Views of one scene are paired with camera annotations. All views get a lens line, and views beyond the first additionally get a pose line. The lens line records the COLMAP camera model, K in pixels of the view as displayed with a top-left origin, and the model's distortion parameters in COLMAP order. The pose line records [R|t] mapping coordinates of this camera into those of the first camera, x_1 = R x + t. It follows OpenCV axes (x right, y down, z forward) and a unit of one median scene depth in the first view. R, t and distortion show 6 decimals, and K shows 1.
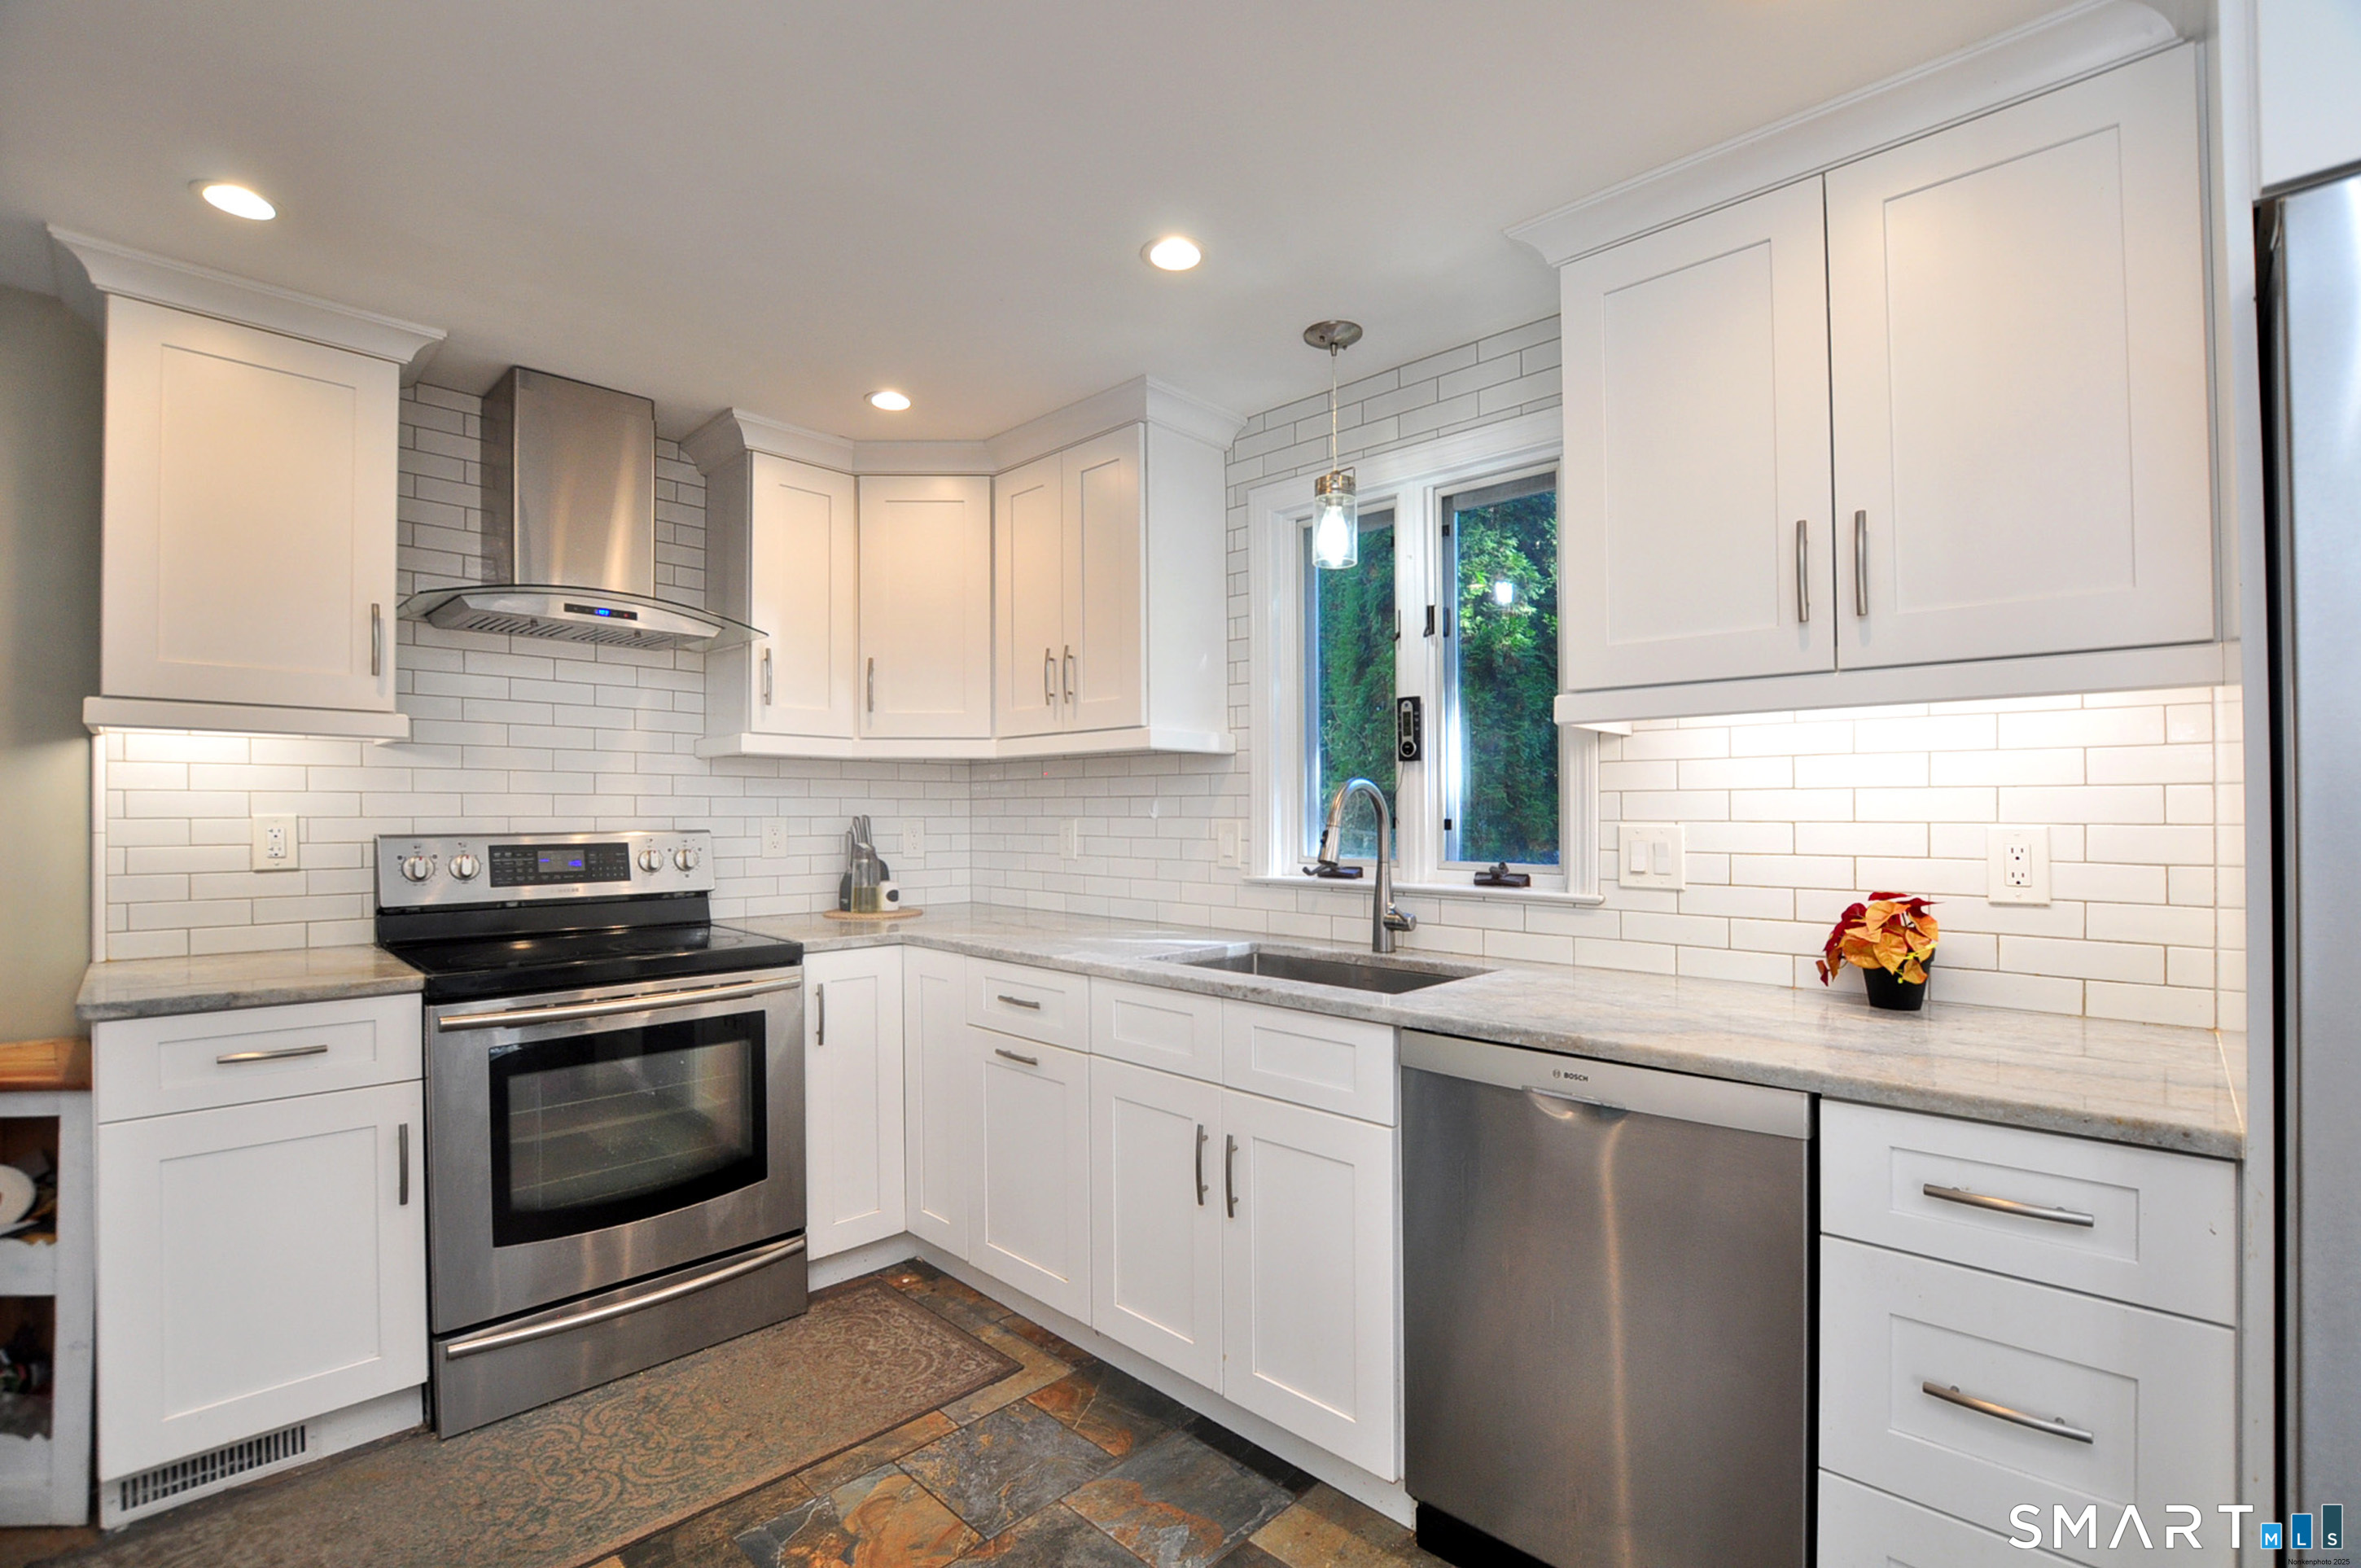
lens RADIAL K [[1046.4, 0, 1194.4], [0, 1046.4, 794.4], [0, 0, 1]] dist [-0.030850, 0.000184]
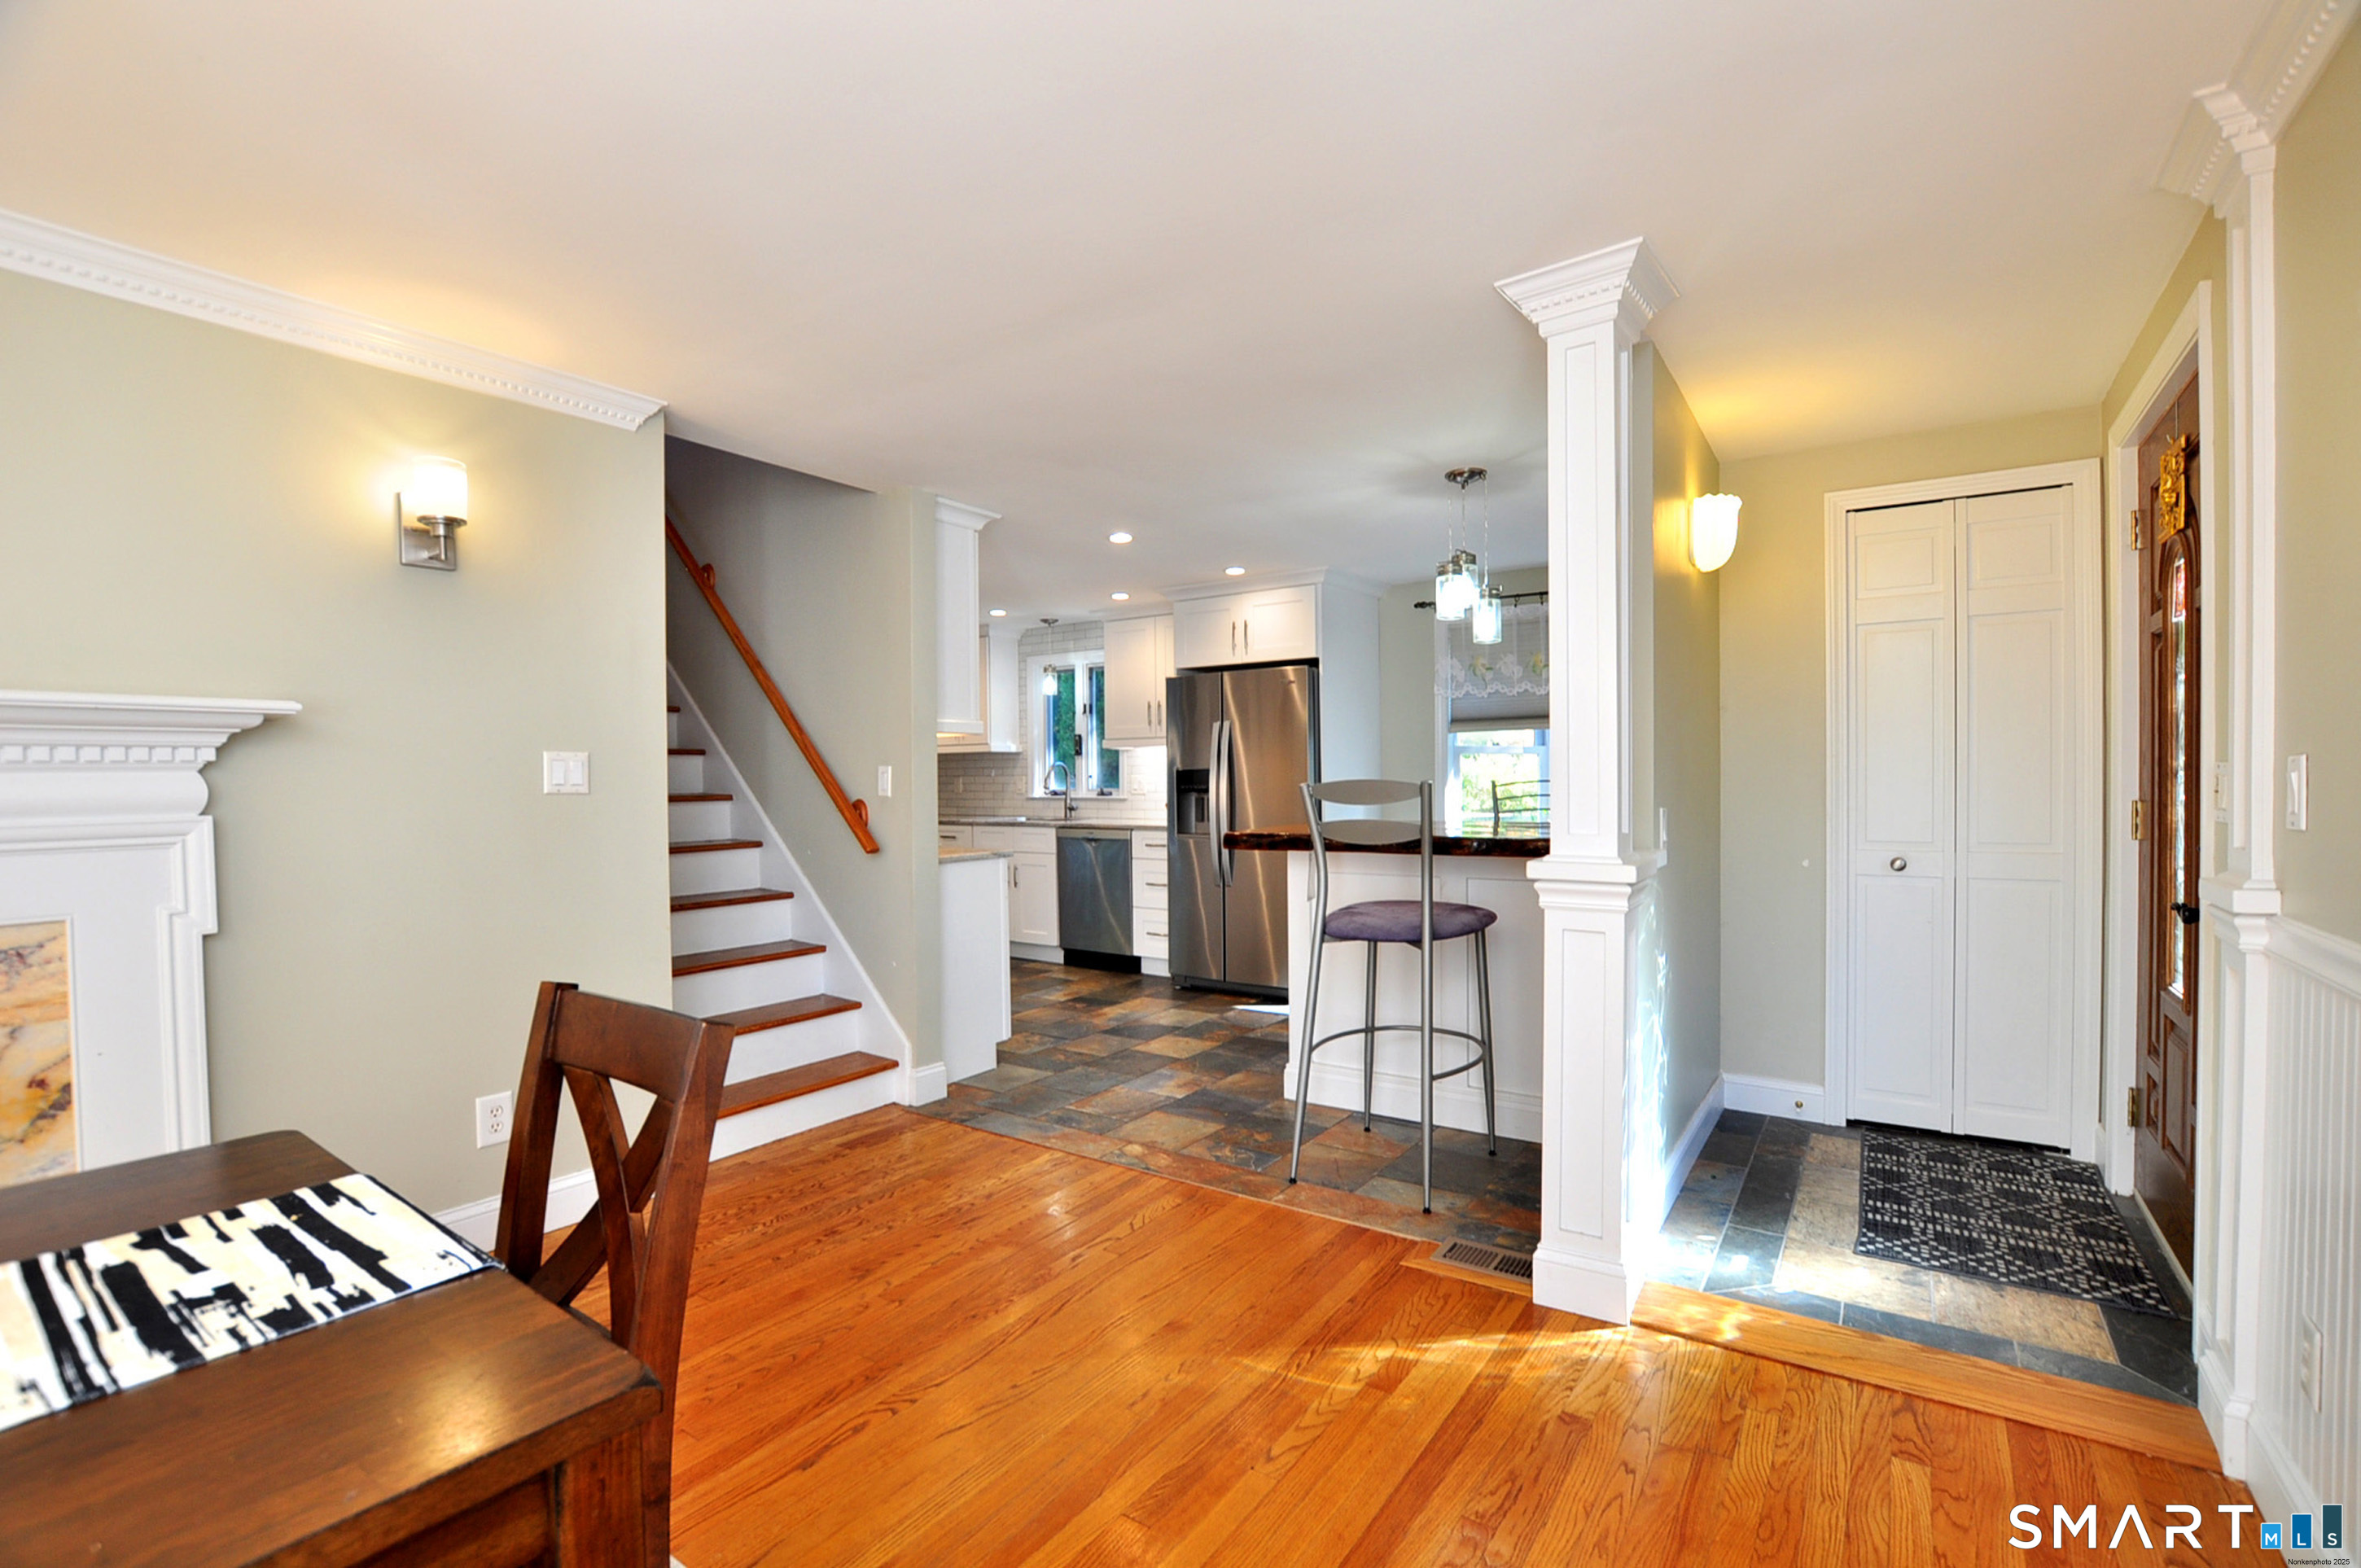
lens RADIAL K [[987.7, 0, 1218.4], [0, 987.7, 790.4], [0, 0, 1]] dist [-0.028112, -0.000087]
pose [[0.984995, -0.015386, 0.171898, 0.107055], [0.009318, 0.999307, 0.036046, -0.029043], [-0.172333, -0.033903, 0.984455, -1.809763]]
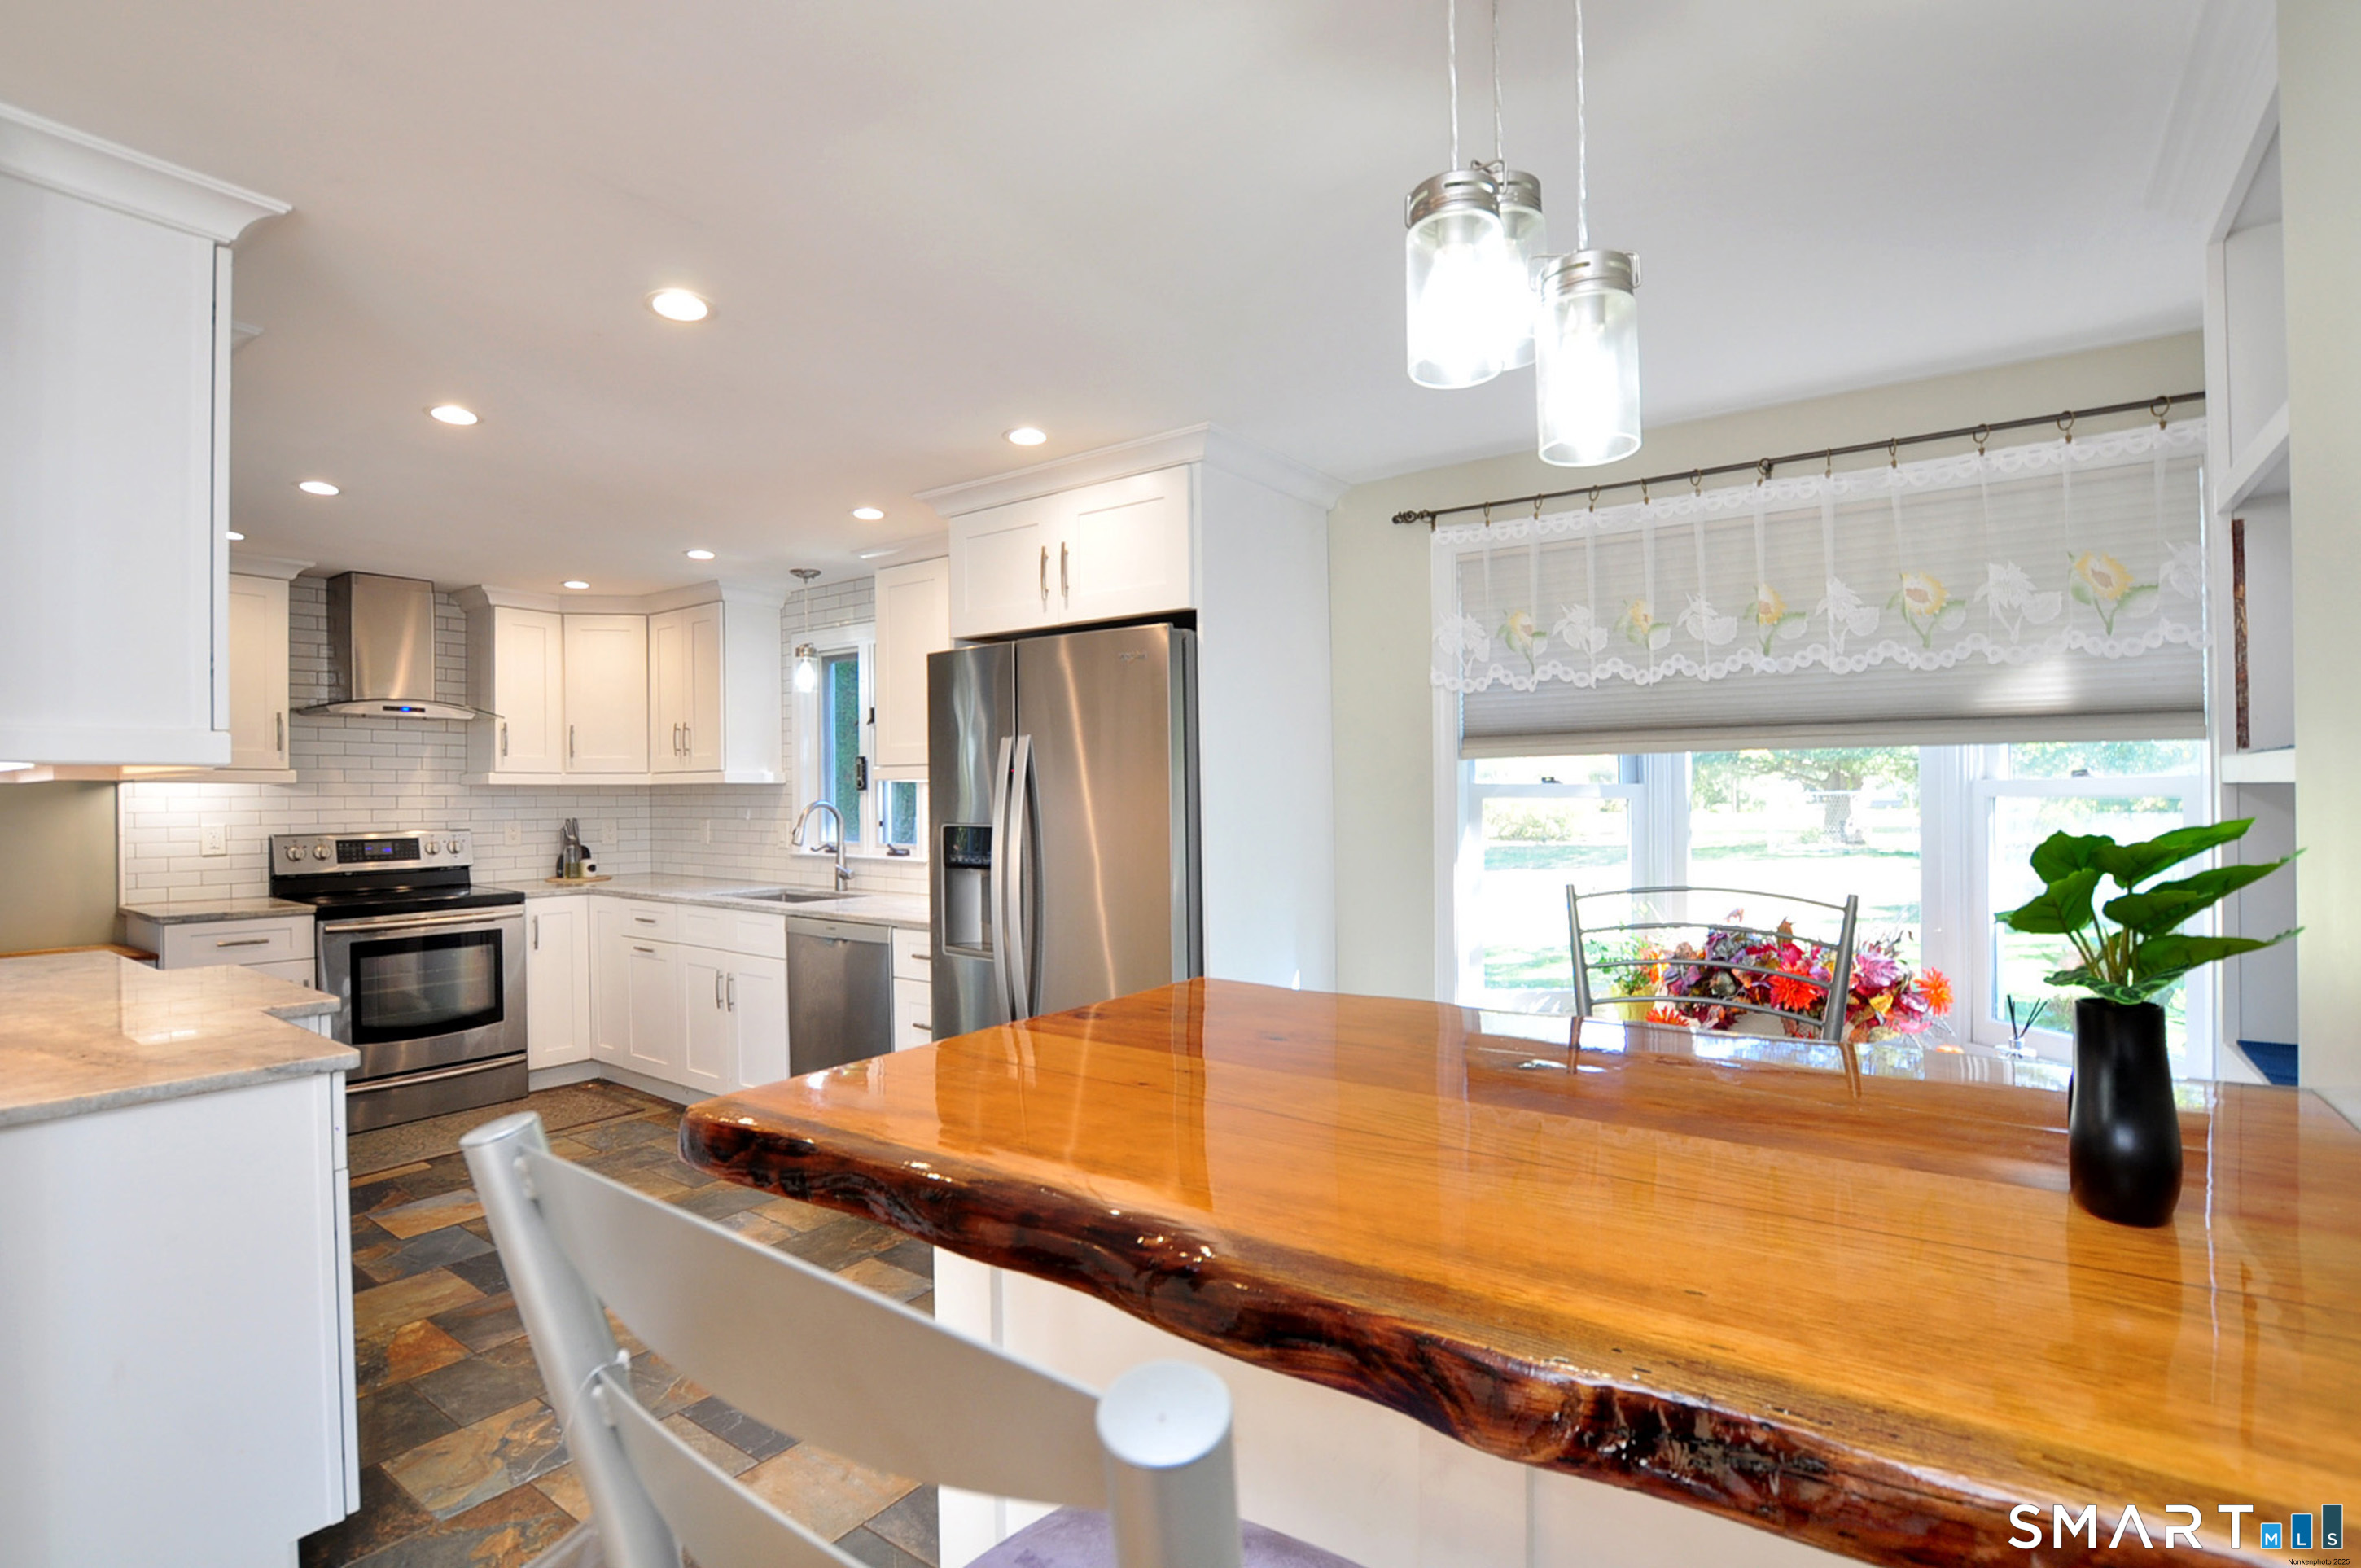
lens RADIAL K [[1079.3, 0, 1162.7], [0, 1079.3, 787.5], [0, 0, 1]] dist [-0.030512, 0.000053]
pose [[0.991185, -0.004939, 0.132390, 0.469079], [0.003473, 0.999930, 0.011302, -0.054832], [-0.132437, -0.010743, 0.991133, -0.963412]]
